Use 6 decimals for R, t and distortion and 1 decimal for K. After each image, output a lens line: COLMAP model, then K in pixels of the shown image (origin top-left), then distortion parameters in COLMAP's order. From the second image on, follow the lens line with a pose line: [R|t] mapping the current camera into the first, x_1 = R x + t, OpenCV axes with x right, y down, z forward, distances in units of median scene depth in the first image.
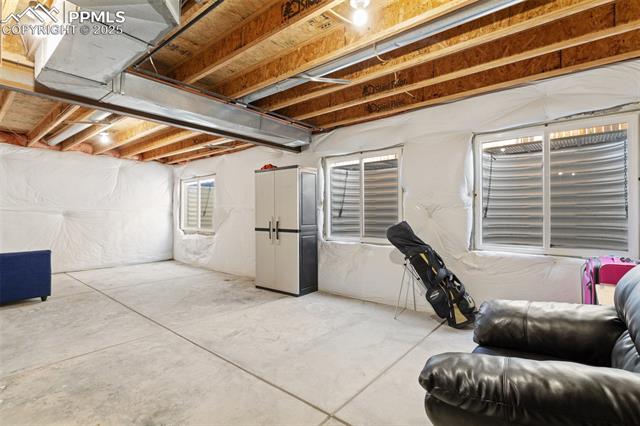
lens RADIAL K [[304.7, 0, 320.0], [0, 304.7, 213.0], [0, 0, 1]] dist [0.003782, 0.001146]
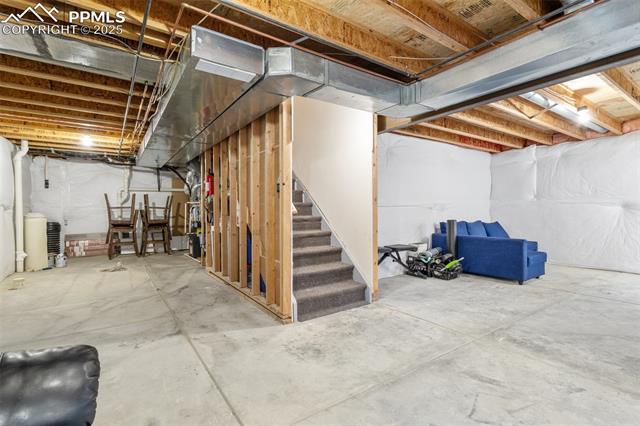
lens RADIAL K [[304.7, 0, 320.0], [0, 304.7, 213.0], [0, 0, 1]] dist [0.003782, 0.001146]
pose [[-0.273886, 0.005532, -0.961746, 0.498962], [0.006547, 0.999971, 0.003887, 0.033833], [0.961740, -0.005232, -0.273914, 0.929662]]
